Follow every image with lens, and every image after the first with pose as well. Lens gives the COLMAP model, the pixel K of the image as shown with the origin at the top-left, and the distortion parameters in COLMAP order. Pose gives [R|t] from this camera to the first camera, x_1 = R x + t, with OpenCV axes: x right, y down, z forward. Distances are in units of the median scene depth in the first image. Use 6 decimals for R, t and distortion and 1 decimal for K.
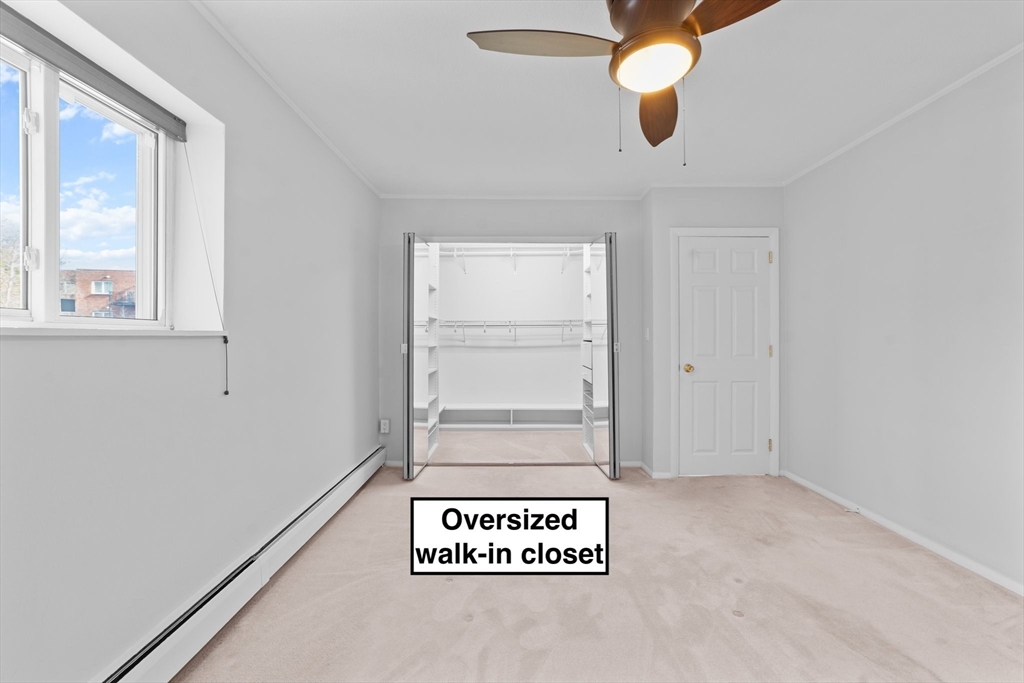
lens RADIAL K [[406.1, 0, 511.8], [0, 406.1, 337.2], [0, 0, 1]] dist [-0.018359, 0.005348]
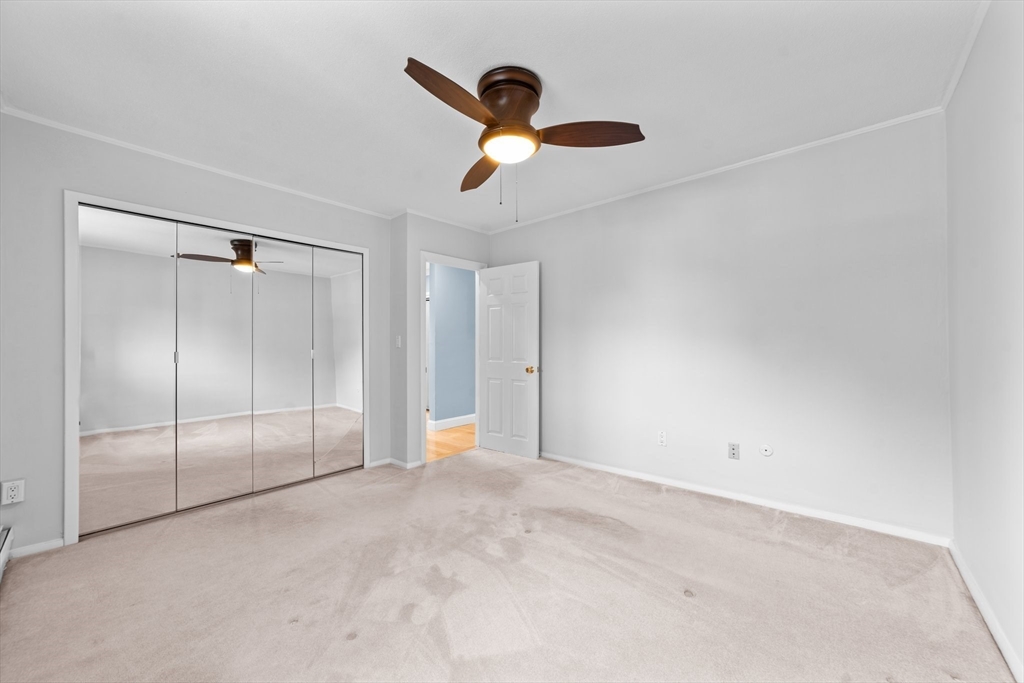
lens RADIAL K [[406.1, 0, 509.9], [0, 406.1, 342.7], [0, 0, 1]] dist [-0.018359, 0.005348]
pose [[0.646532, 0.000698, 0.762887, -0.558602], [0.002431, 0.999993, -0.002975, -0.002750], [-0.762883, 0.003778, 0.646525, 0.077575]]
